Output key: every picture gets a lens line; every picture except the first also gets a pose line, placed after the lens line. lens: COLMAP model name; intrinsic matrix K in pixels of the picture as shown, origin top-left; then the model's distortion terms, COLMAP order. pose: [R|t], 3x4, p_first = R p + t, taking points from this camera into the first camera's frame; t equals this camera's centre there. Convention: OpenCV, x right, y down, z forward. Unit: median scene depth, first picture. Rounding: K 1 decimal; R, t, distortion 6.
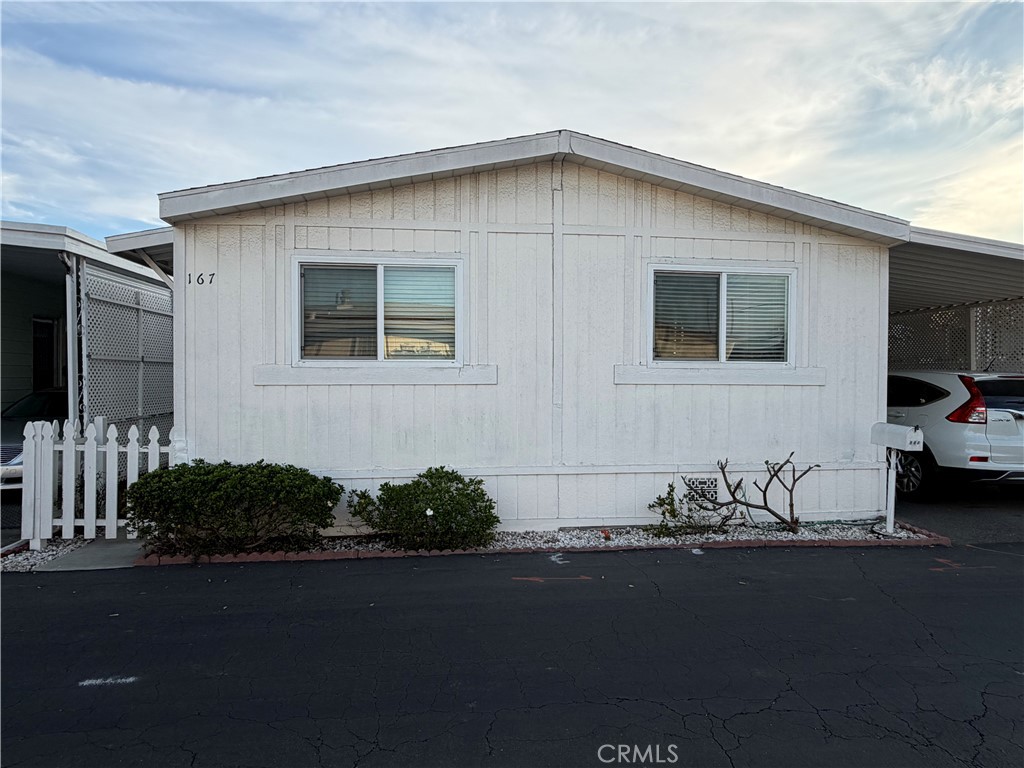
lens RADIAL K [[612.2, 0, 512.5], [0, 612.2, 387.0], [0, 0, 1]] dist [0.005395, 0.000574]
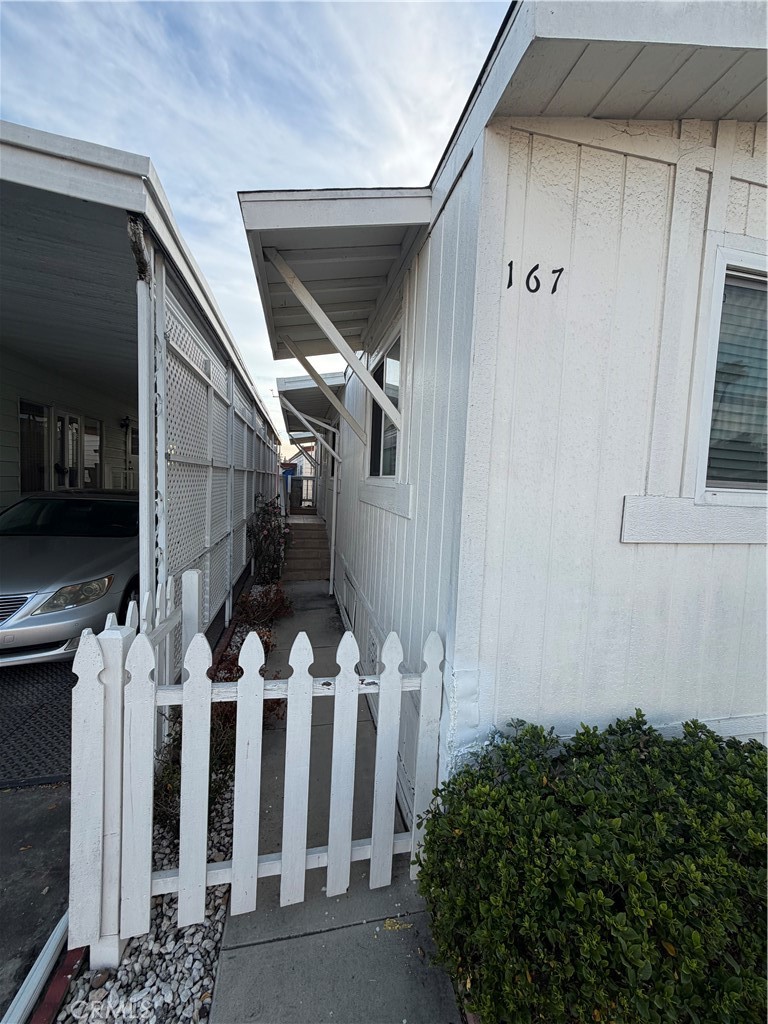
lens RADIAL K [[403.2, 0, 386.4], [0, 403.2, 509.6], [0, 0, 1]] dist [-0.000903, 0.000025]
pose [[0.995655, 0.036299, 0.085756, -0.600844], [-0.040855, 0.997812, 0.051985, -0.033749], [-0.083681, -0.055263, 0.994959, 0.712298]]
